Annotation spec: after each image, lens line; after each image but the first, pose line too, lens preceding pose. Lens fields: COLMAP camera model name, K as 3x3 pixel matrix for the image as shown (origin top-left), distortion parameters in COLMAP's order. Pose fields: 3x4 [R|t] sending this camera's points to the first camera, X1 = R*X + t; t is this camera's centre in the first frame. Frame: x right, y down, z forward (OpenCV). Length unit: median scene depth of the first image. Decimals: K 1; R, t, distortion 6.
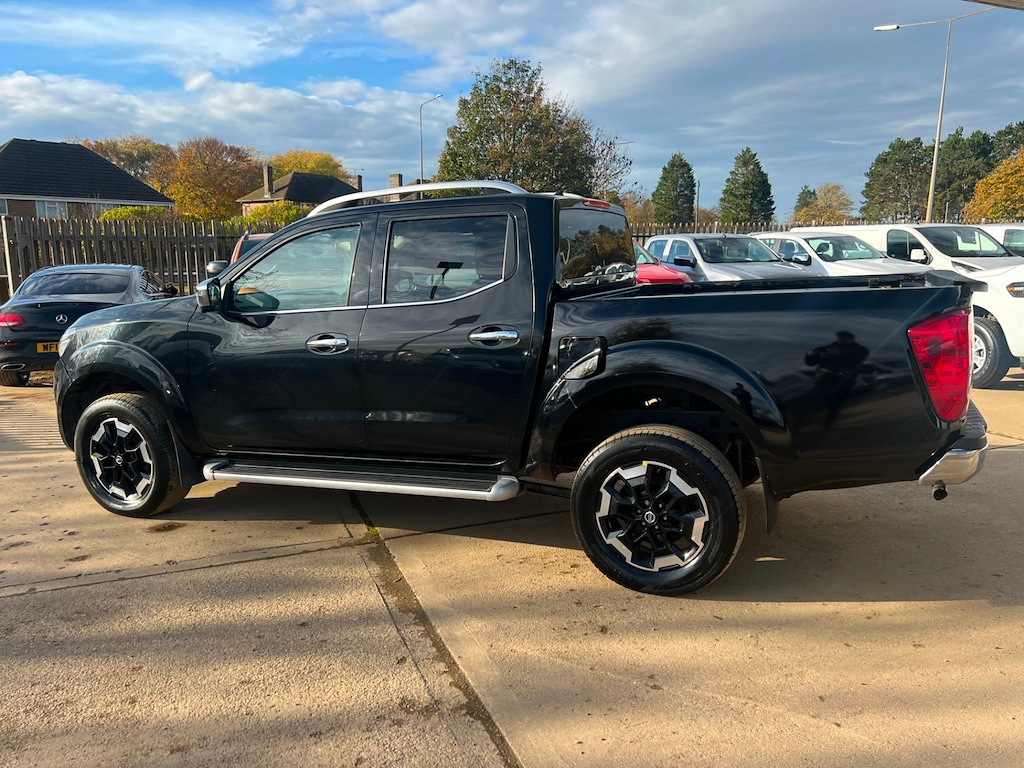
lens RADIAL K [[805.7, 0, 500.3], [0, 805.7, 384.9], [0, 0, 1]] dist [0.054533, -0.068534]
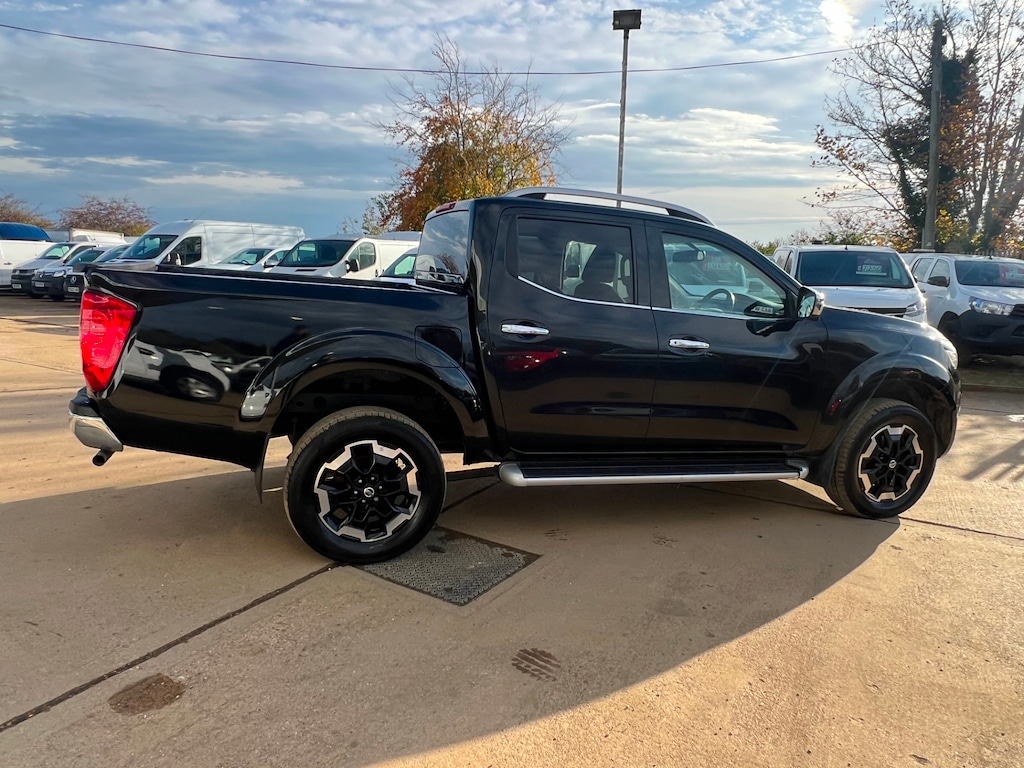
lens RADIAL K [[712.5, 0, 506.5], [0, 712.5, 386.5], [0, 0, 1]] dist [-0.002249, -0.002568]
pose [[-0.759945, 0.098681, -0.642453, 0.623920], [-0.134069, 0.943356, 0.303487, -0.268678], [0.636010, 0.316767, -0.703669, 1.625831]]
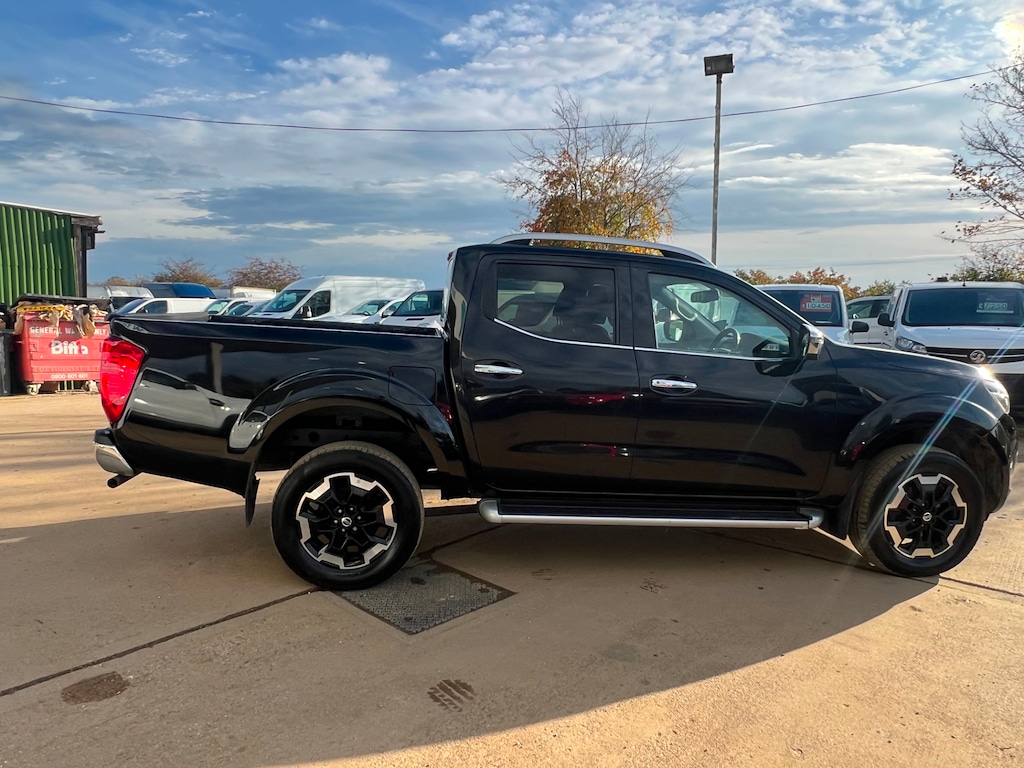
lens RADIAL K [[710.3, 0, 504.1], [0, 710.3, 383.1], [0, 0, 1]] dist [-0.002637, -0.002234]
pose [[-0.873373, 0.052830, -0.484179, 0.495094], [-0.084977, 0.962324, 0.258285, -0.286169], [0.479582, 0.266724, -0.835978, 1.742932]]
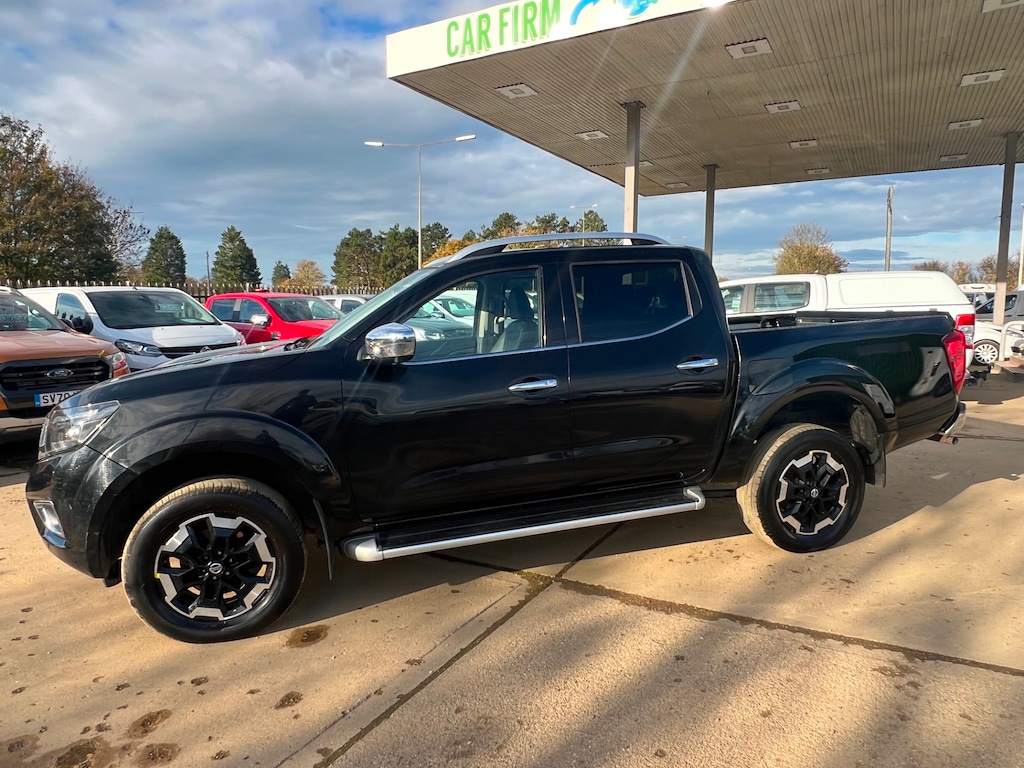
lens RADIAL K [[690.6, 0, 517.4], [0, 690.6, 383.6], [0, 0, 1]] dist [-0.004058, 0.000710]
pose [[0.762274, -0.071996, 0.643238, -0.658135], [0.114091, 0.993179, -0.024041, -0.030393], [-0.637119, 0.091713, 0.765289, 0.320317]]
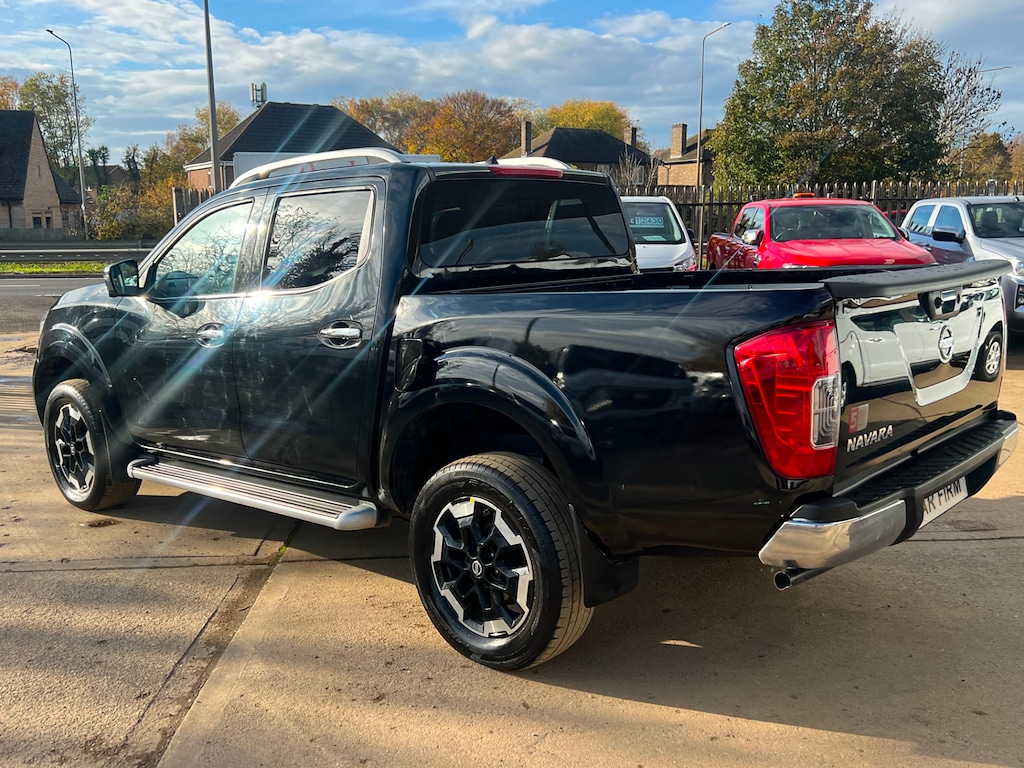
lens RADIAL K [[982.4, 0, 484.9], [0, 982.4, 378.7], [0, 0, 1]] dist [0.039717, -0.041858]
pose [[0.941277, 0.049528, -0.333984, 0.374791], [-0.050532, 0.998706, 0.005688, -0.021168], [0.333834, 0.011523, 0.942562, 0.063813]]
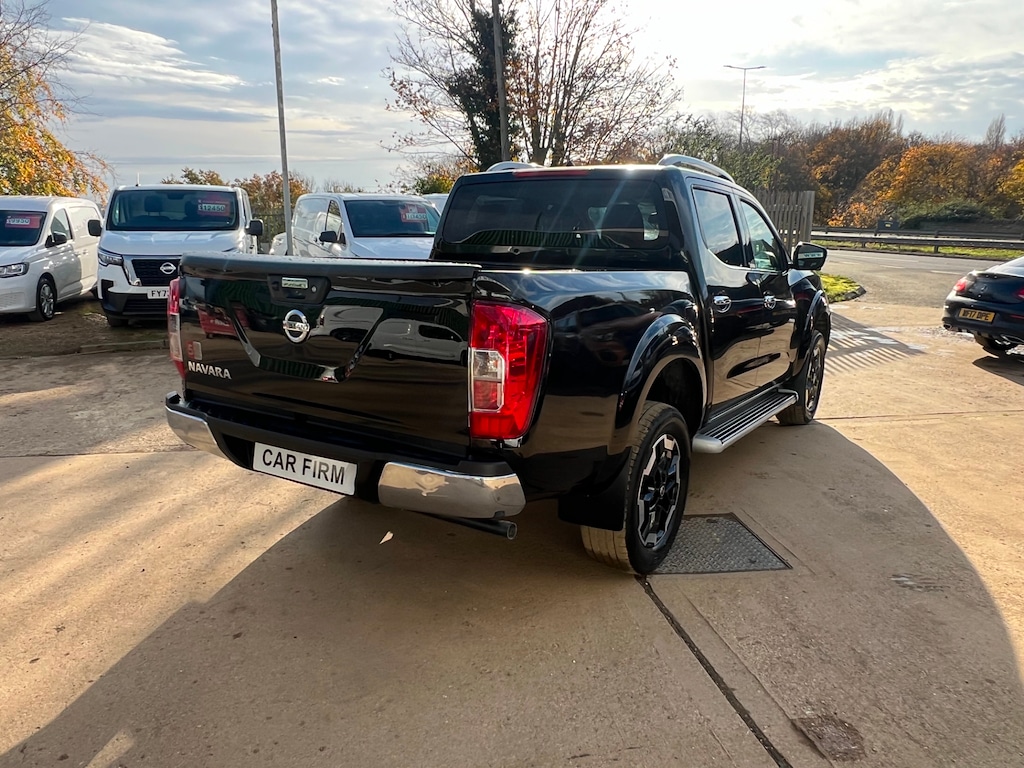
lens RADIAL K [[773.5, 0, 521.5], [0, 773.5, 387.1], [0, 0, 1]] dist [-0.001328, -0.003563]
pose [[-0.160439, 0.222491, -0.961643, 0.965588], [-0.174413, 0.952543, 0.249484, -0.183330], [0.971514, 0.207750, -0.114020, 1.014035]]
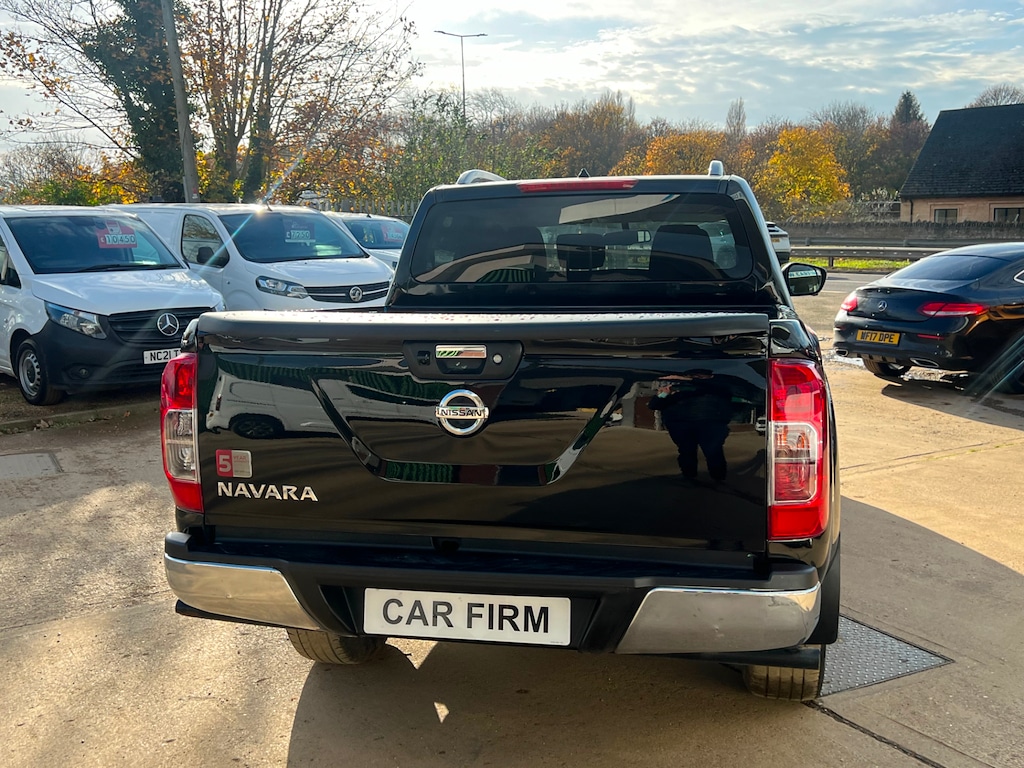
lens RADIAL K [[1070.9, 0, 532.7], [0, 1070.9, 370.2], [0, 0, 1]] dist [0.109631, -0.236353]
pose [[0.192237, 0.138827, -0.971479, 0.974438], [-0.154060, 0.981938, 0.109836, -0.143213], [0.969180, 0.128551, 0.210153, 0.699694]]
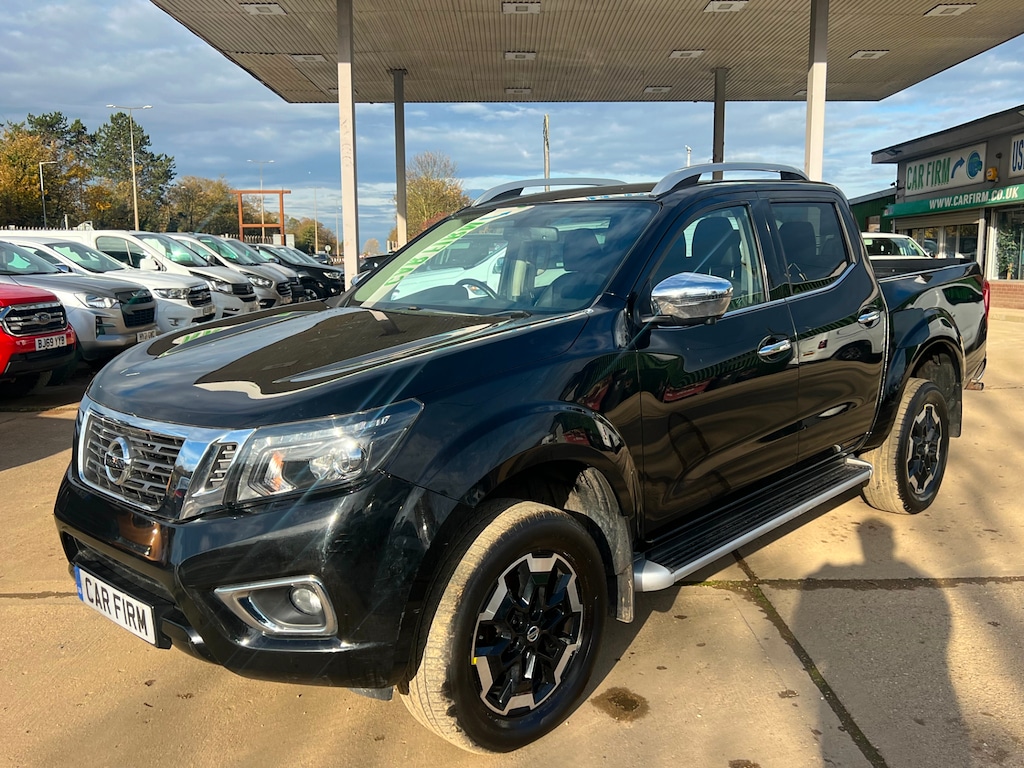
lens RADIAL K [[933.8, 0, 543.9], [0, 933.8, 388.5], [0, 0, 1]] dist [0.054072, -0.061781]
pose [[0.317163, -0.129962, 0.939424, -1.008459], [0.166471, 0.982815, 0.079762, -0.106784], [-0.933646, 0.131089, 0.333347, 0.780168]]
